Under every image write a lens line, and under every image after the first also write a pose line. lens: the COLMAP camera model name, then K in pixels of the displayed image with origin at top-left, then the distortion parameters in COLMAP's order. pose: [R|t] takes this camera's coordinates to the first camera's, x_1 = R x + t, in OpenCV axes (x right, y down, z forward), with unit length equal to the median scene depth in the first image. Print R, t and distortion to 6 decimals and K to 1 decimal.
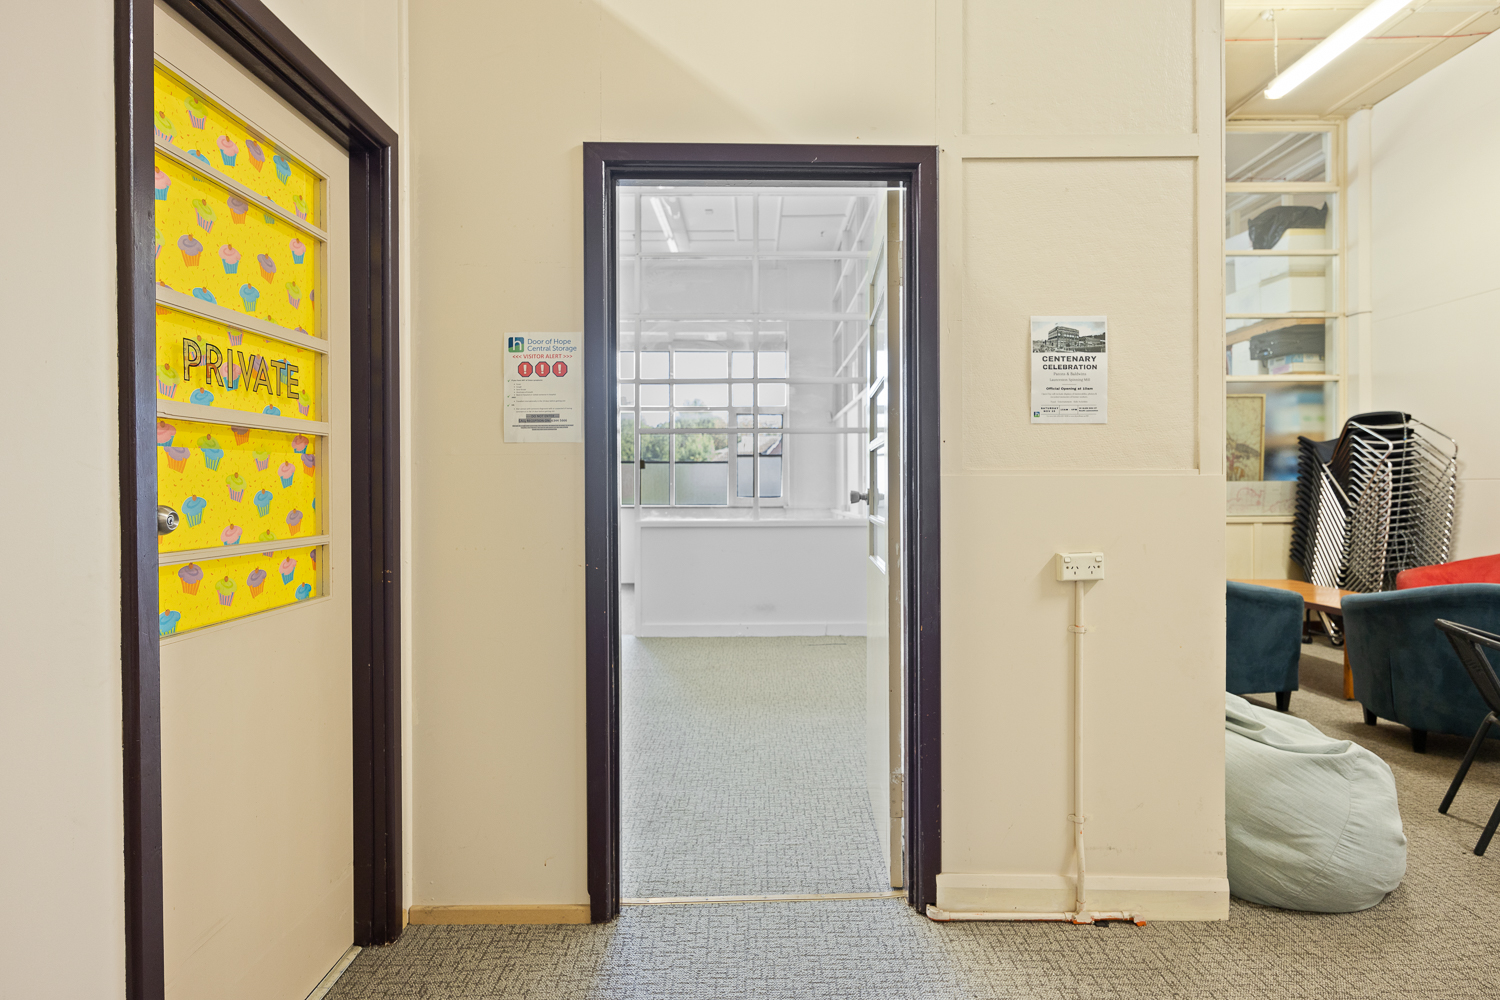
lens RADIAL K [[862.7, 0, 749.4], [0, 862.7, 499.7], [0, 0, 1]] dist [-0.000145, 0.000007]
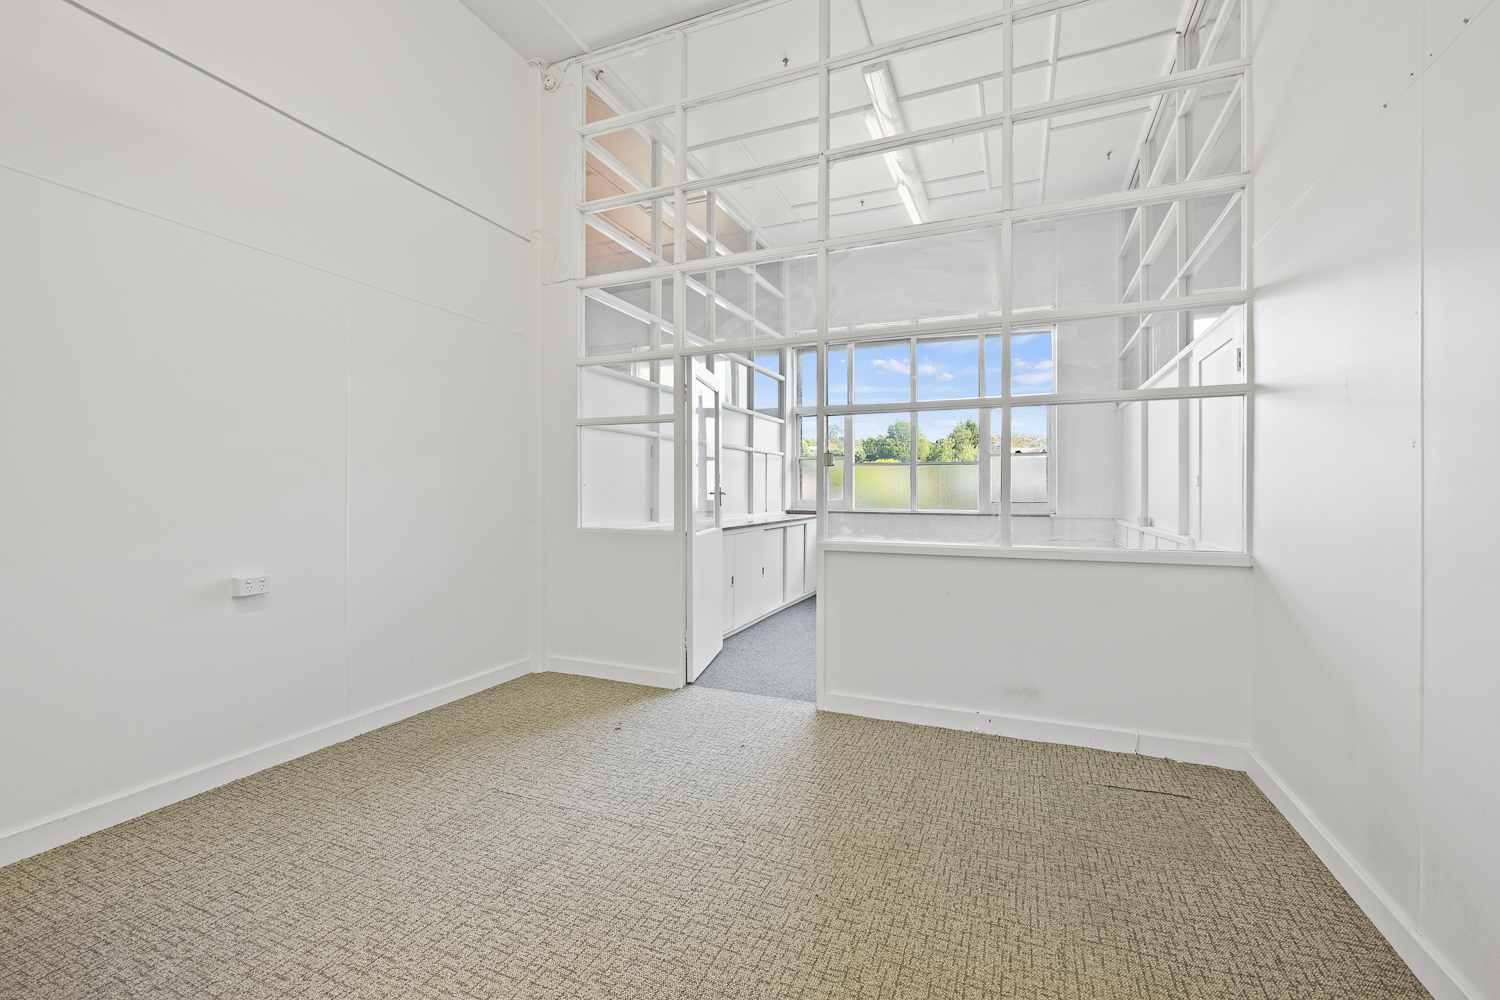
lens RADIAL K [[601.8, 0, 755.1], [0, 601.8, 498.4], [0, 0, 1]] dist [0.000334, -0.000251]
pose [[0.921105, 0.010688, -0.389167, 0.006930], [-0.006961, 0.999915, 0.010987, -0.011290], [0.389251, -0.007411, 0.921102, 0.408350]]
